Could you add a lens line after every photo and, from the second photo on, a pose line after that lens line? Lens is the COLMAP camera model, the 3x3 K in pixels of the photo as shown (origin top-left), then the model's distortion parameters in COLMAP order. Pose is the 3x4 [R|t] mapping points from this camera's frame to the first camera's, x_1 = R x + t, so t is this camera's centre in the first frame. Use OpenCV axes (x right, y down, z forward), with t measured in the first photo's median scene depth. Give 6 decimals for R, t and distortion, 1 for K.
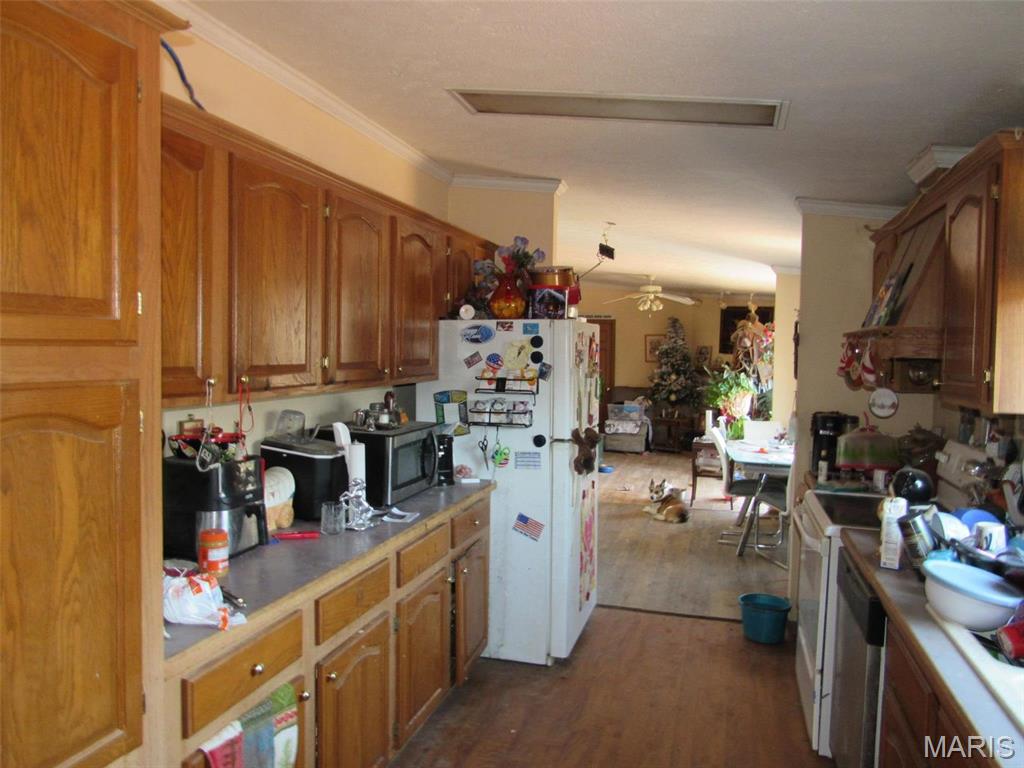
lens RADIAL K [[736.7, 0, 515.6], [0, 736.7, 385.1], [0, 0, 1]] dist [-0.000678, -0.000026]
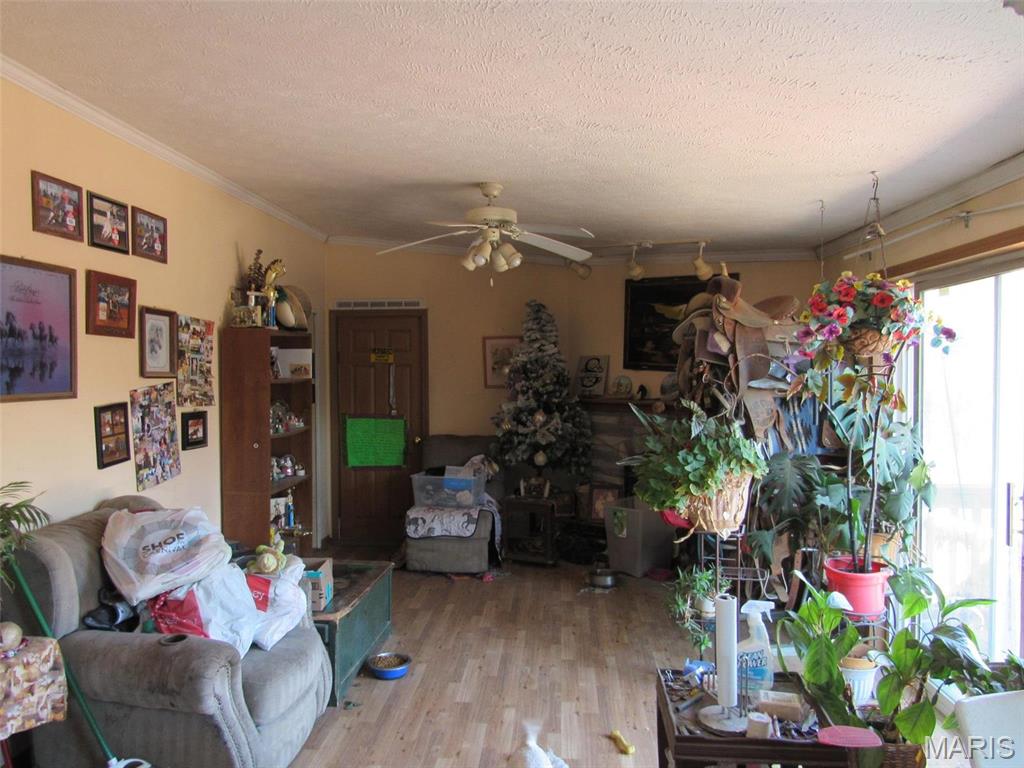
lens RADIAL K [[736.7, 0, 512.2], [0, 736.7, 382.1], [0, 0, 1]] dist [-0.000678, -0.000026]
pose [[0.978163, -0.020730, 0.206803, 0.091086], [0.026168, 0.999379, -0.023597, -0.023806], [-0.206186, 0.028493, 0.978098, 0.505938]]
